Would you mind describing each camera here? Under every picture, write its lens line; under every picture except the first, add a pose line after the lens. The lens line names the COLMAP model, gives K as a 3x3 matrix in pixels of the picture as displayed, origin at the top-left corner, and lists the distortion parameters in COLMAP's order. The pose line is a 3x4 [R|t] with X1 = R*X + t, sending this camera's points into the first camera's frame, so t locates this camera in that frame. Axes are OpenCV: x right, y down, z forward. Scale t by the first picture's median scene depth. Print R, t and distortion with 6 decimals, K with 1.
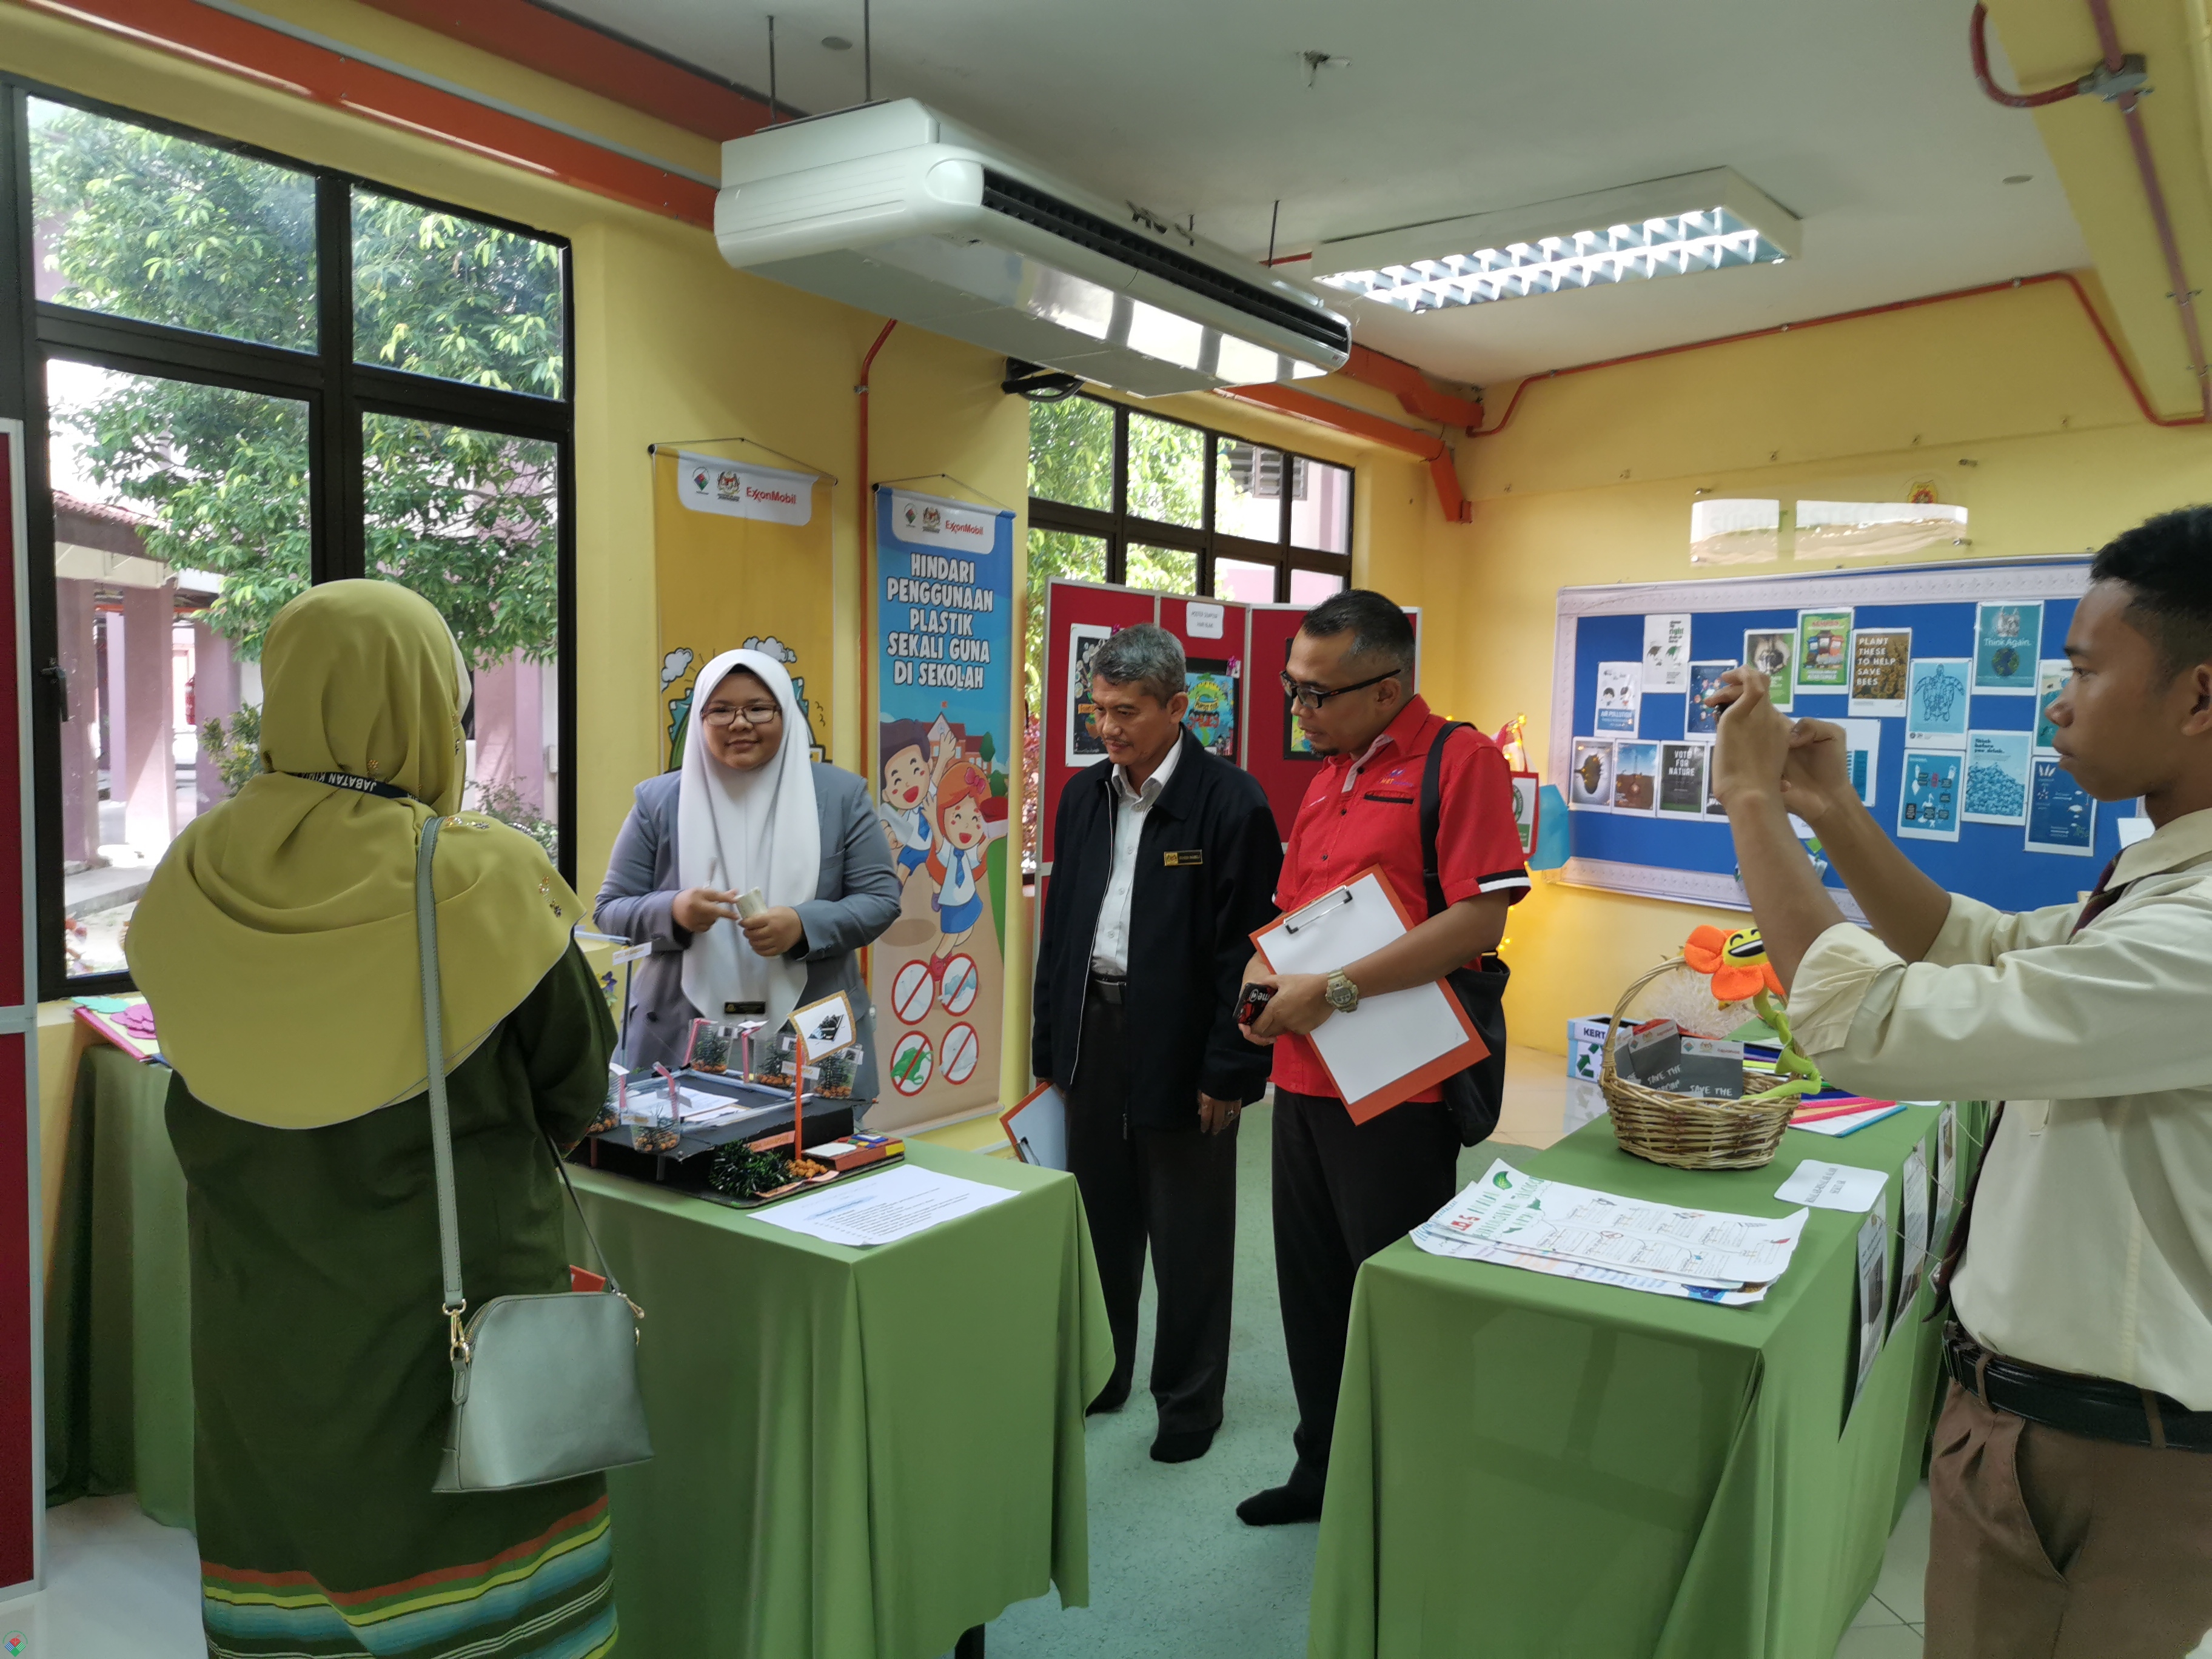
lens RADIAL K [[1710.7, 0, 1098.4], [0, 1710.7, 827.4], [0, 0, 1]] dist [0.035863, -0.009929]
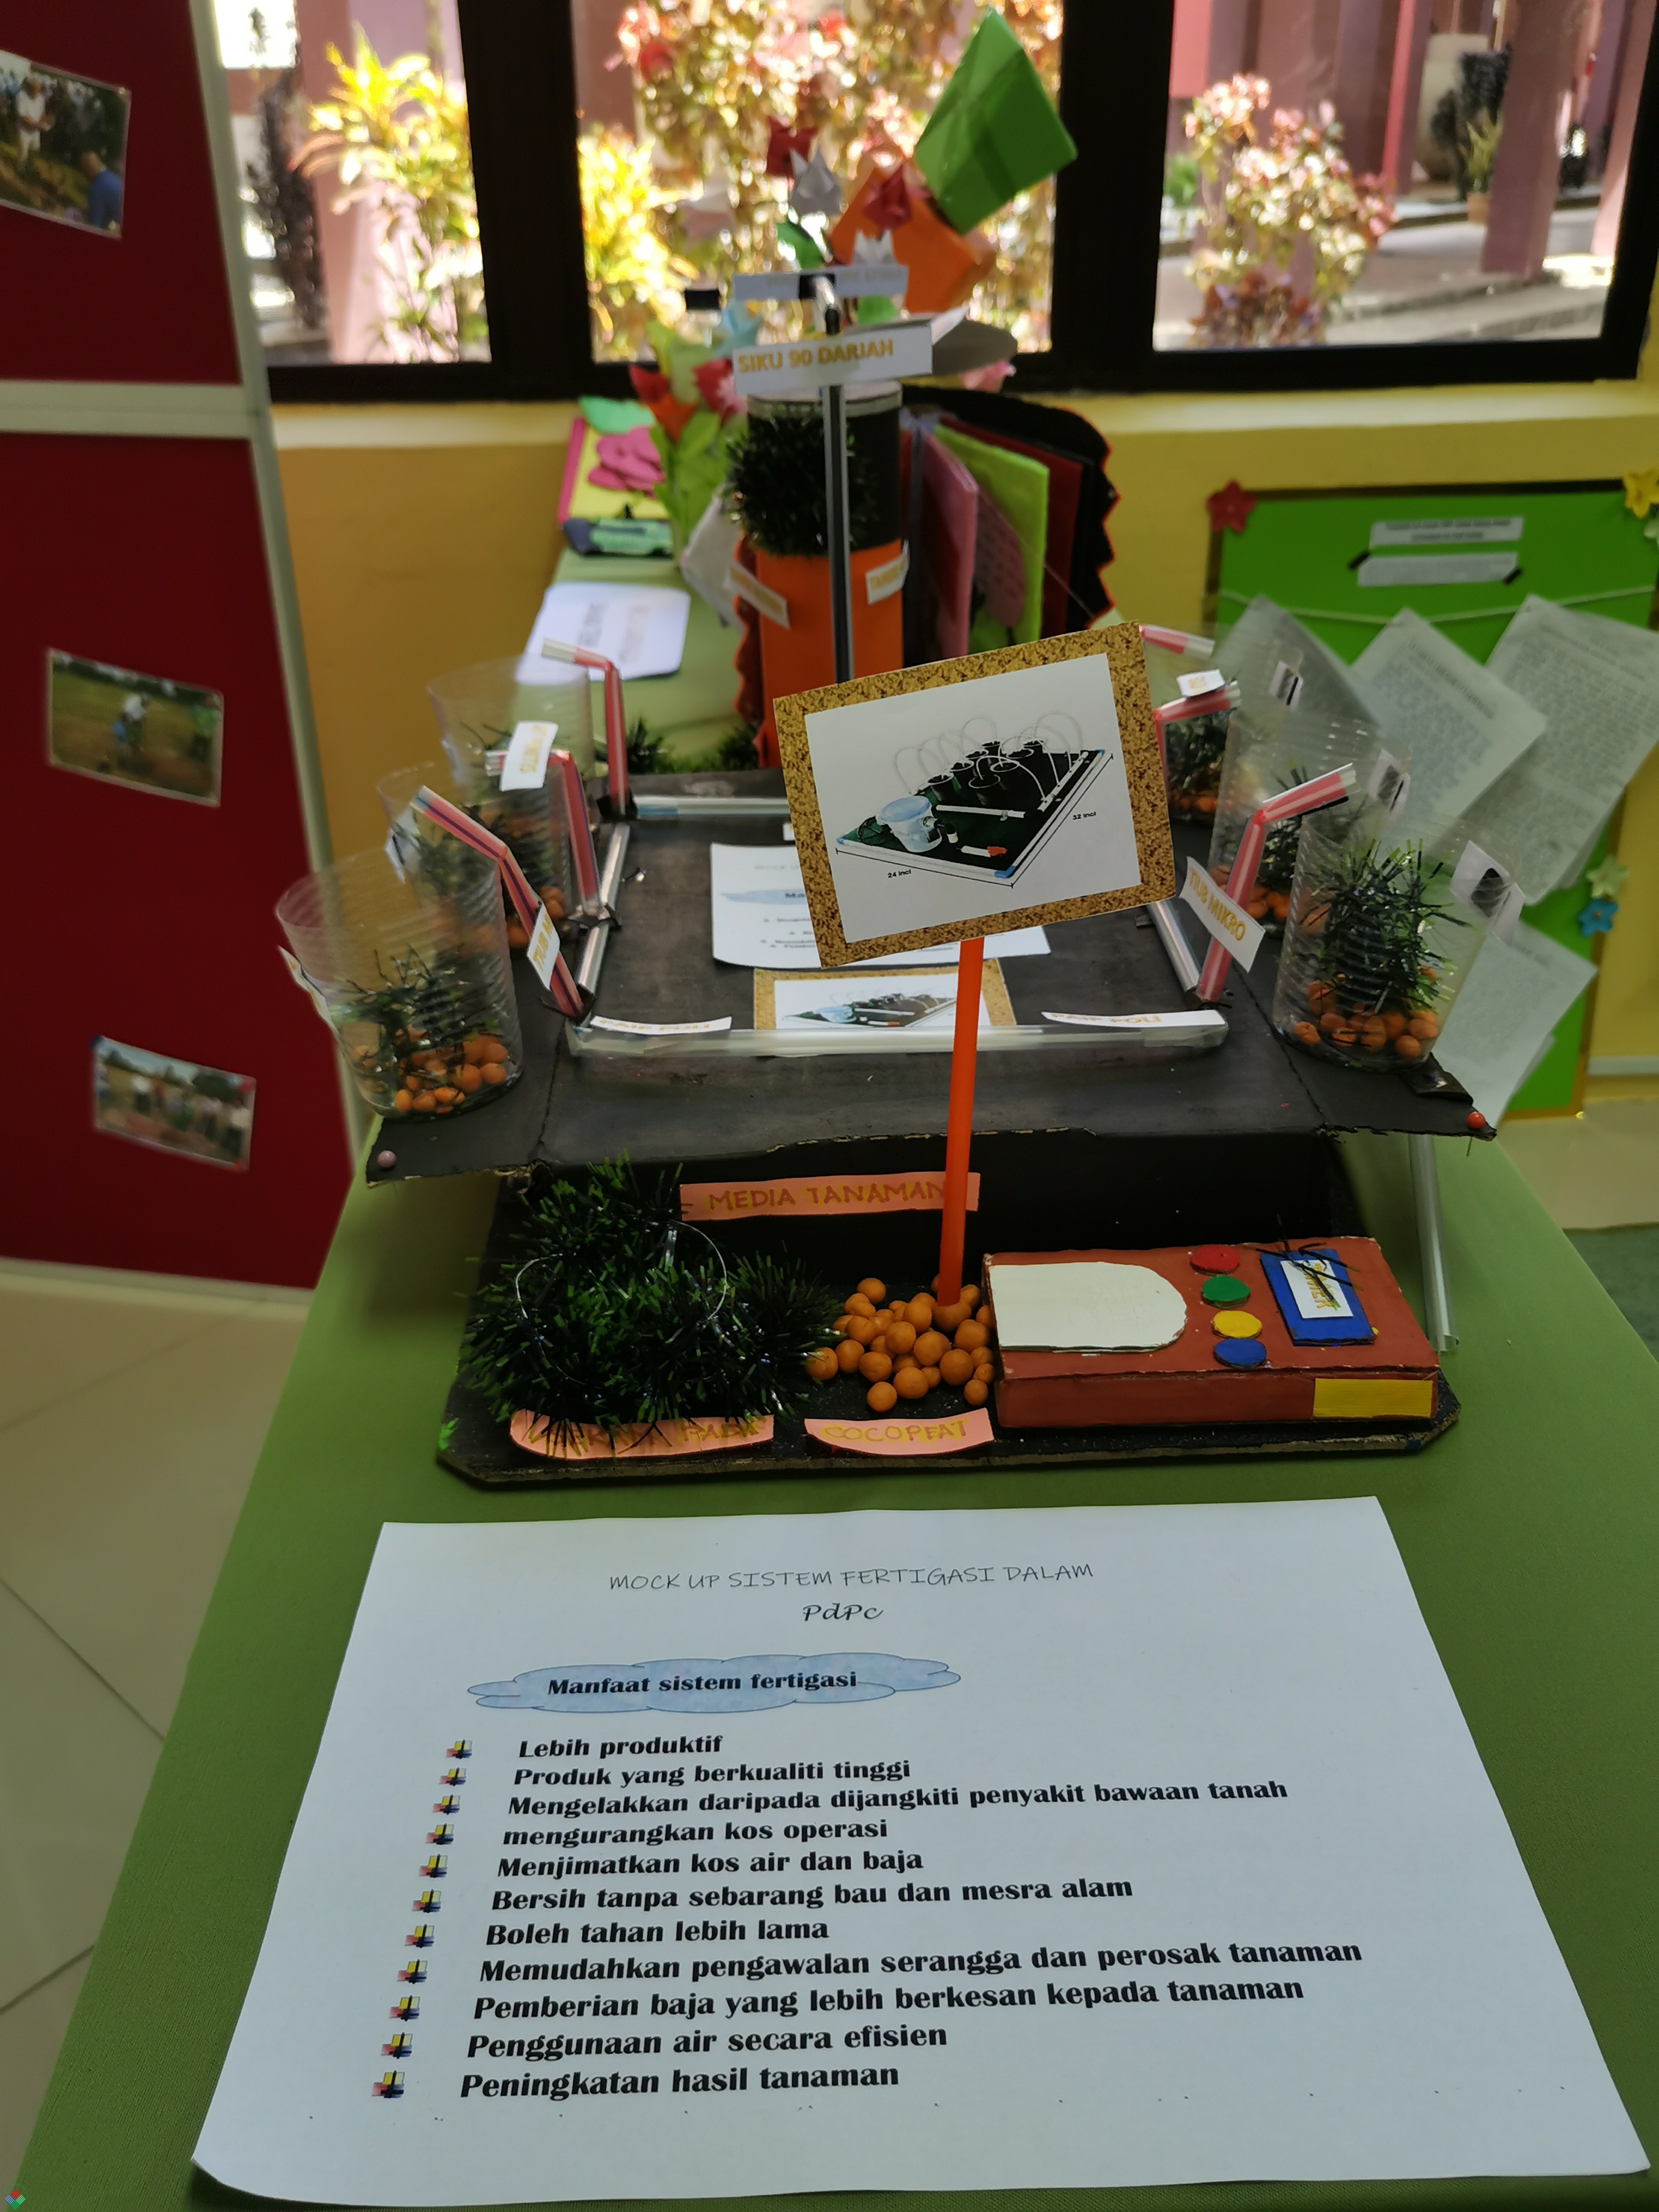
lens RADIAL K [[1885.4, 0, 821.2], [0, 1885.4, 1108.9], [0, 0, 1]] dist [0.048748, -0.042791]
pose [[0.609110, 0.349406, -0.711969, -0.000988], [-0.029856, 0.907186, 0.419668, 0.025096], [0.792524, -0.234367, 0.563008, 0.367349]]
